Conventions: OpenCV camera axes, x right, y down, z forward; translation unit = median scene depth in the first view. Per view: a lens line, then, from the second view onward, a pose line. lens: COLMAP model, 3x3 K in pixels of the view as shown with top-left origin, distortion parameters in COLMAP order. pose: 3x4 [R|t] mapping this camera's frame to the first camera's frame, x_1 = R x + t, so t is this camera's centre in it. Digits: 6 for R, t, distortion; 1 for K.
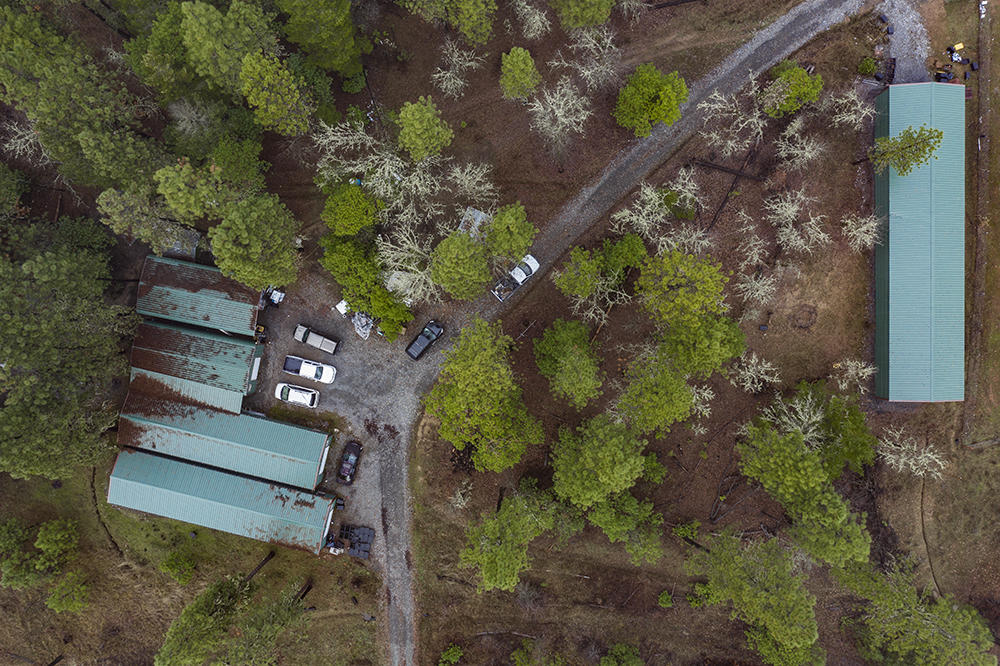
lens RADIAL K [[795.8, 0, 500.0], [0, 795.8, 333.0], [0, 0, 1]] dist [-0.009655, 0.006546]
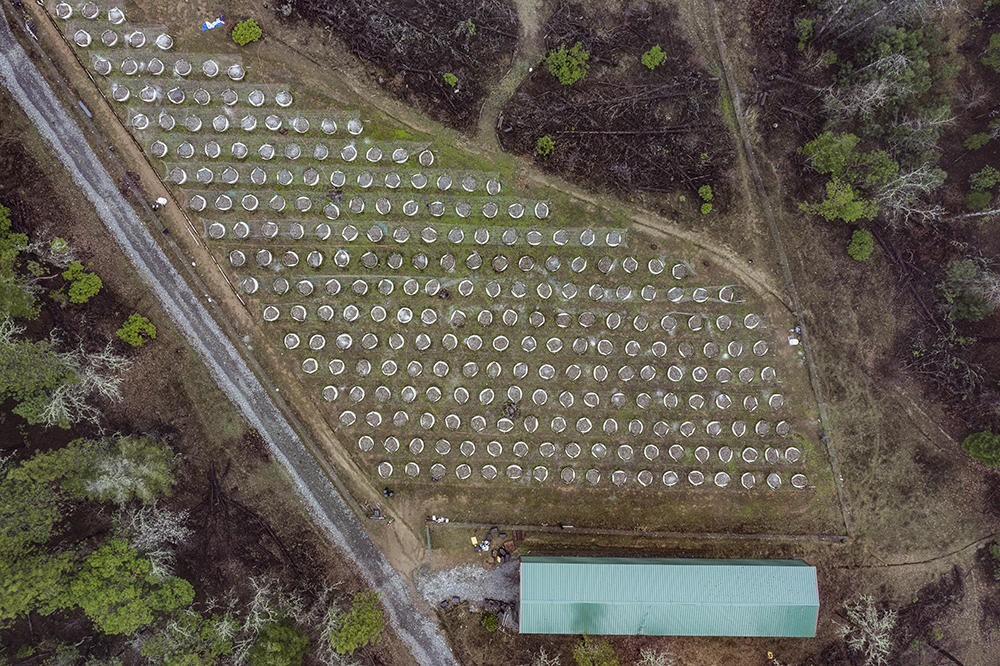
lens RADIAL K [[795.8, 0, 500.0], [0, 795.8, 333.0], [0, 0, 1]] dist [-0.009655, 0.006546]
pose [[0.017202, -0.999848, -0.002947, 0.841540], [0.999806, 0.017230, -0.009533, -0.313991], [0.009583, -0.002782, 0.999950, -0.065605]]
